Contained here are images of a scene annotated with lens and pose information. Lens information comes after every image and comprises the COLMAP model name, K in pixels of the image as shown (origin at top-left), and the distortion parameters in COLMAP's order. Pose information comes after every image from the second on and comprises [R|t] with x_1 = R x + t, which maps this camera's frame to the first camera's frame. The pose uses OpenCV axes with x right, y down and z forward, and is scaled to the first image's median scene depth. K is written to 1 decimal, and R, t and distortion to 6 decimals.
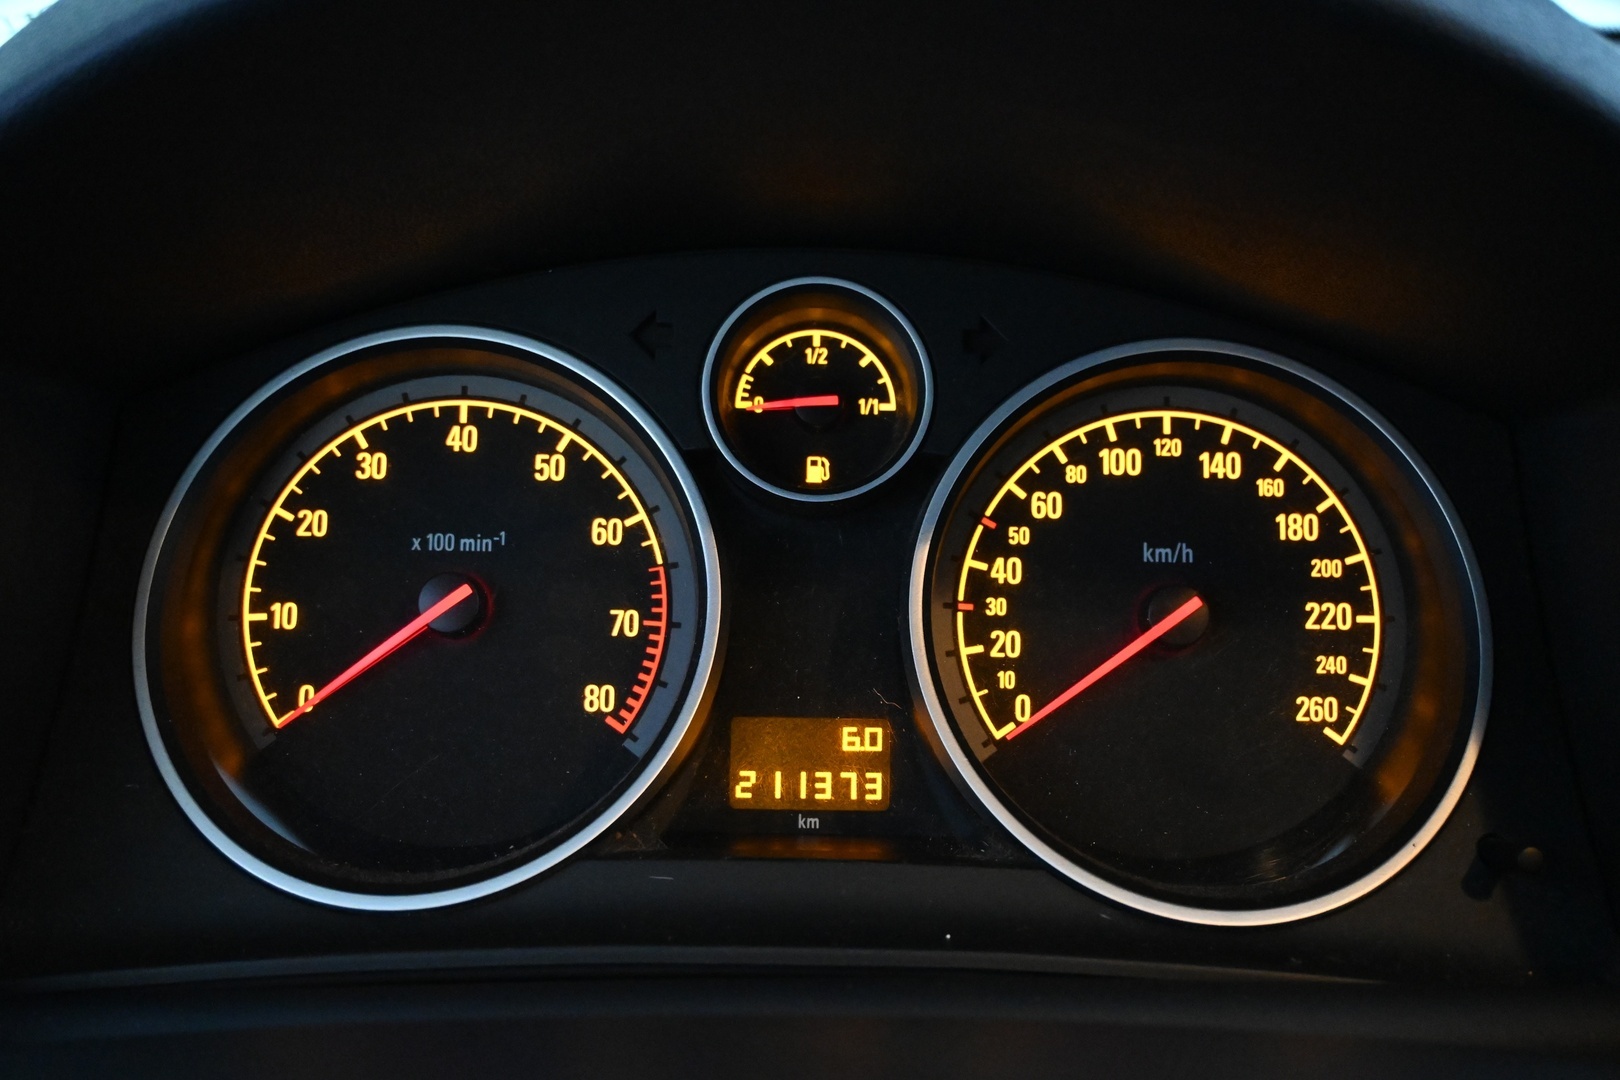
lens RADIAL K [[1690.9, 0, 810.1], [0, 1690.9, 542.5], [0, 0, 1]] dist [0.006505, 0.000000]
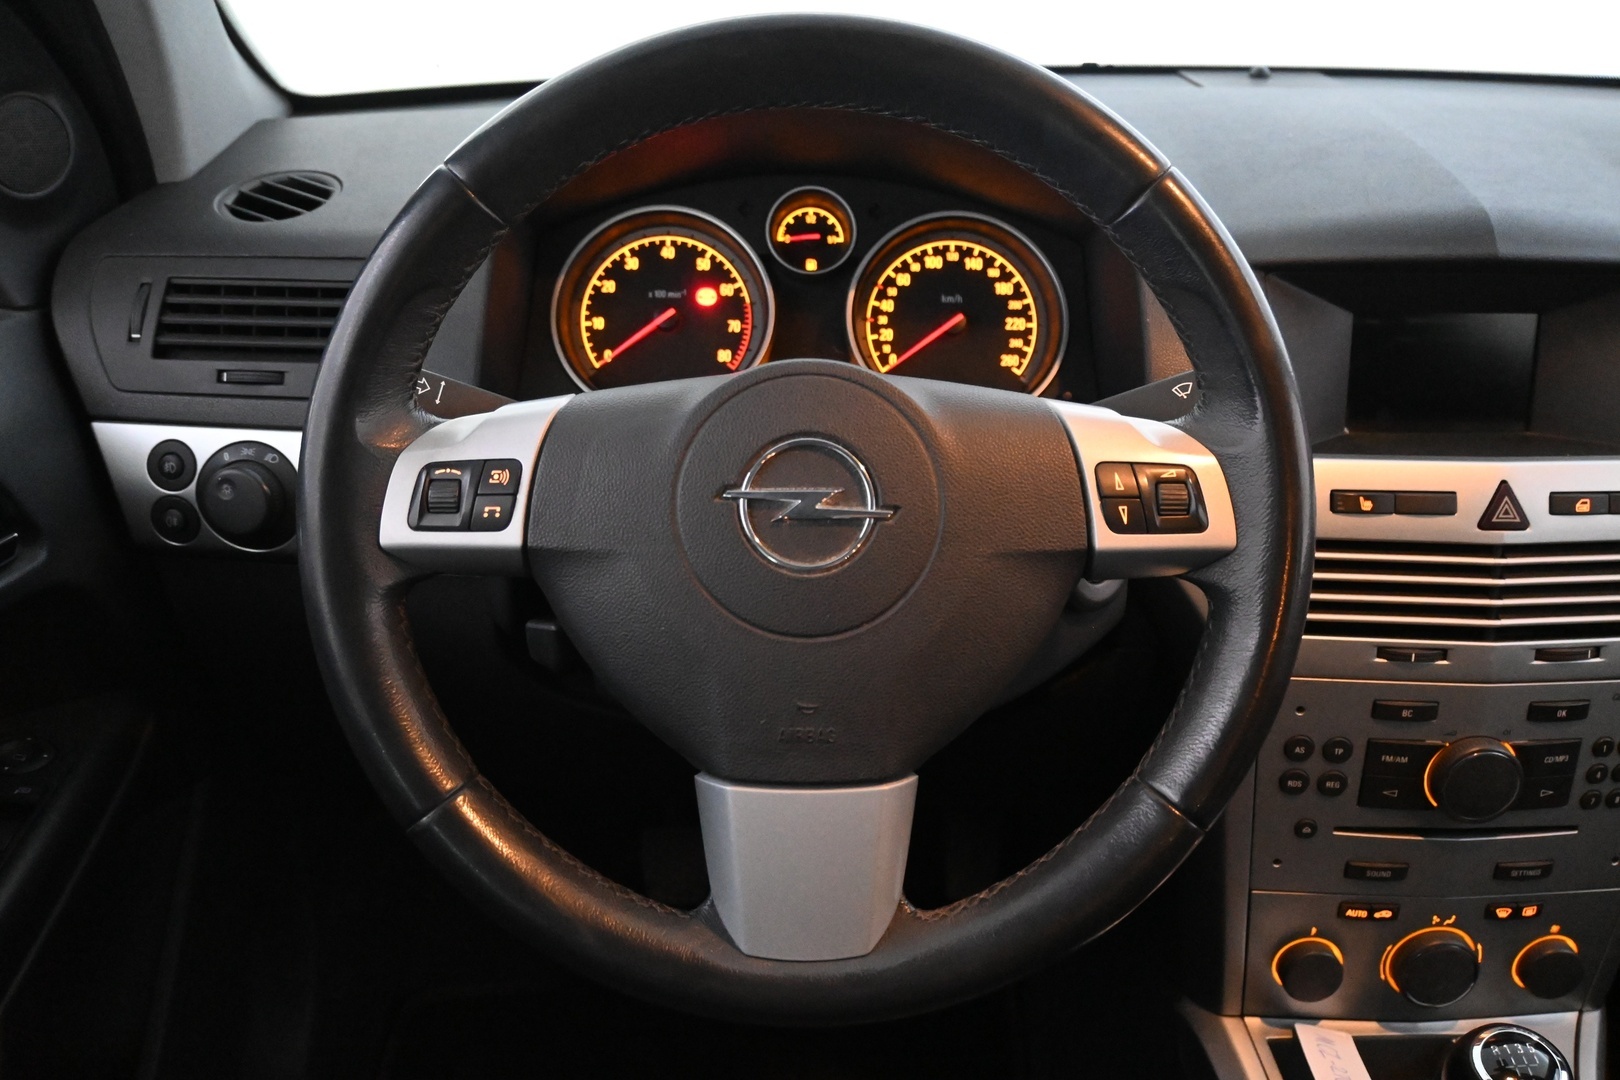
lens RADIAL K [[1592.7, 0, 812.7], [0, 1592.7, 545.0], [0, 0, 1]] dist [0.003317, 0.000000]
pose [[0.999981, -0.000204, 0.006091, -0.007850], [-0.000114, 0.998644, 0.052058, 0.246879], [-0.006093, -0.052058, 0.998625, -1.364904]]
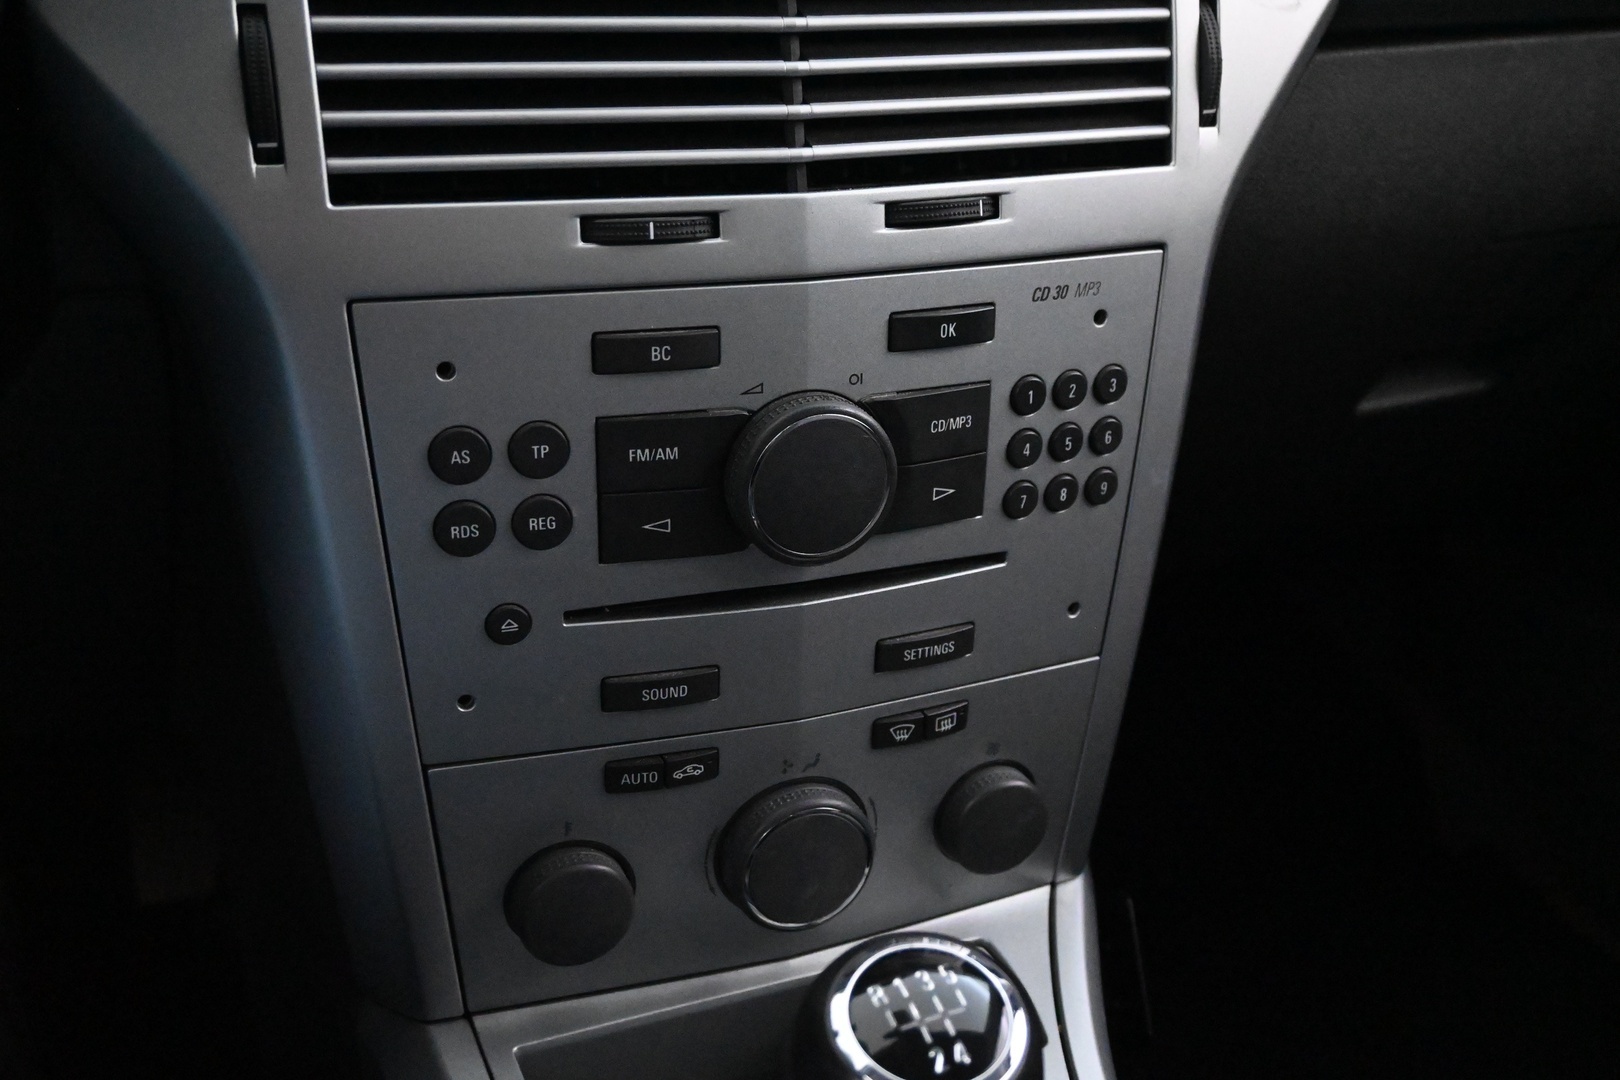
lens RADIAL K [[1645.5, 0, 819.0], [0, 1645.5, 529.5], [0, 0, 1]] dist [-0.002531, 0.000000]
pose [[0.940644, -0.121913, 0.316744, 0.511612], [0.104626, 0.991968, 0.071089, 0.612270], [-0.322867, -0.033730, 0.945843, -0.375211]]
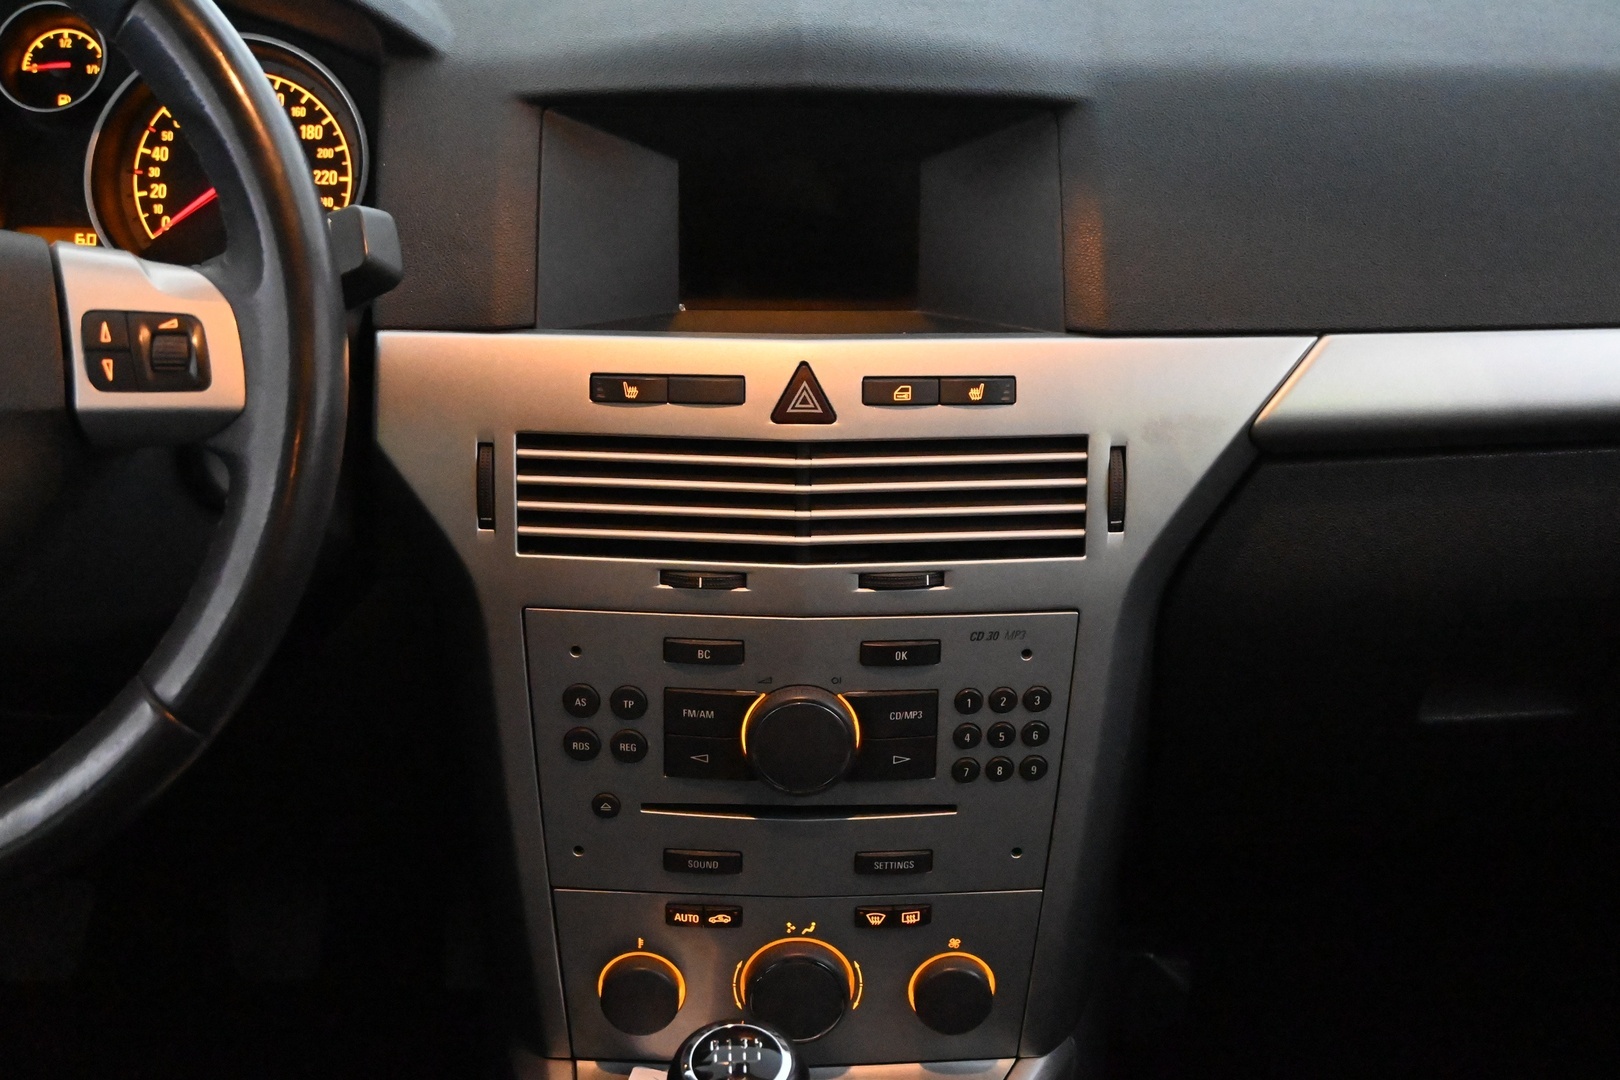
lens RADIAL K [[2640.2, 0, 805.6], [0, 2640.2, 549.5], [0, 0, 1]] dist [0.024406, 0.000000]
pose [[0.999916, 0.002283, -0.012762, 0.896825], [-0.001894, 0.999536, 0.030403, 0.376962], [0.012826, -0.030376, 0.999456, -2.041279]]
